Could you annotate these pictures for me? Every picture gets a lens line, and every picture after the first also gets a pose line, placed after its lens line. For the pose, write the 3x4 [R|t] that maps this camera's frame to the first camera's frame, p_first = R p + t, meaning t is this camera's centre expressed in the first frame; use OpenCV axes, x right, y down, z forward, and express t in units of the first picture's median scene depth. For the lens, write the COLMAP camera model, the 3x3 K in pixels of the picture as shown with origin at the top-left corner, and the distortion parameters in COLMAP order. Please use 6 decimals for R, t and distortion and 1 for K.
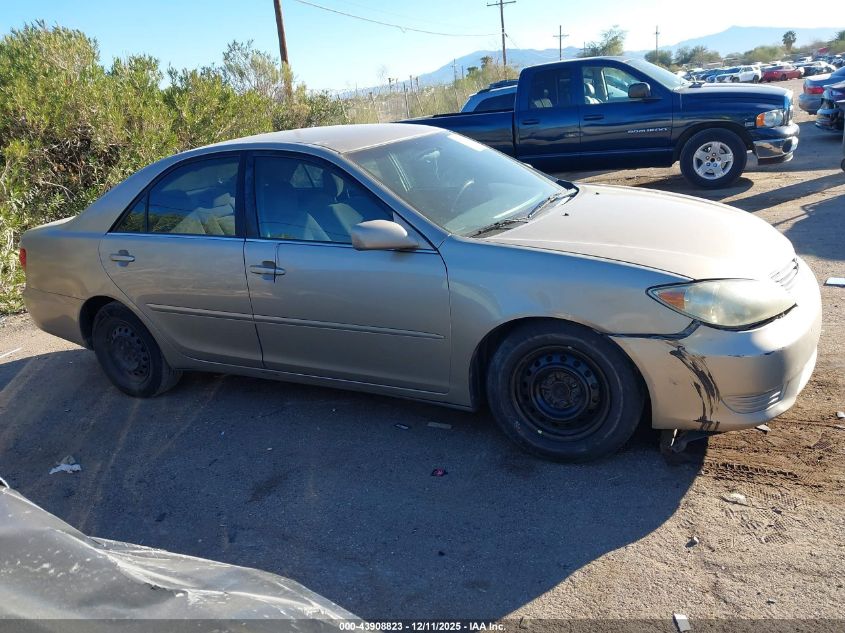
lens RADIAL K [[735.1, 0, 422.5], [0, 735.1, 316.5], [0, 0, 1]] dist [0.003902, -0.001255]
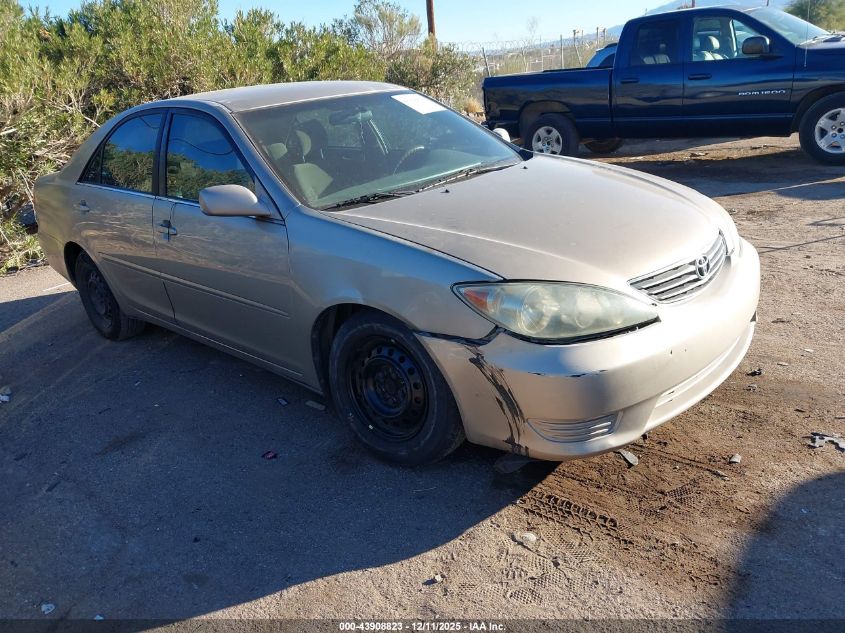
lens RADIAL K [[735.1, 0, 422.5], [0, 735.1, 316.5], [0, 0, 1]] dist [0.003902, -0.001255]
pose [[0.959264, 0.101323, -0.263717, 0.433633], [-0.085586, 0.993832, 0.070522, -0.049229], [0.269236, -0.045079, 0.962019, 0.136549]]
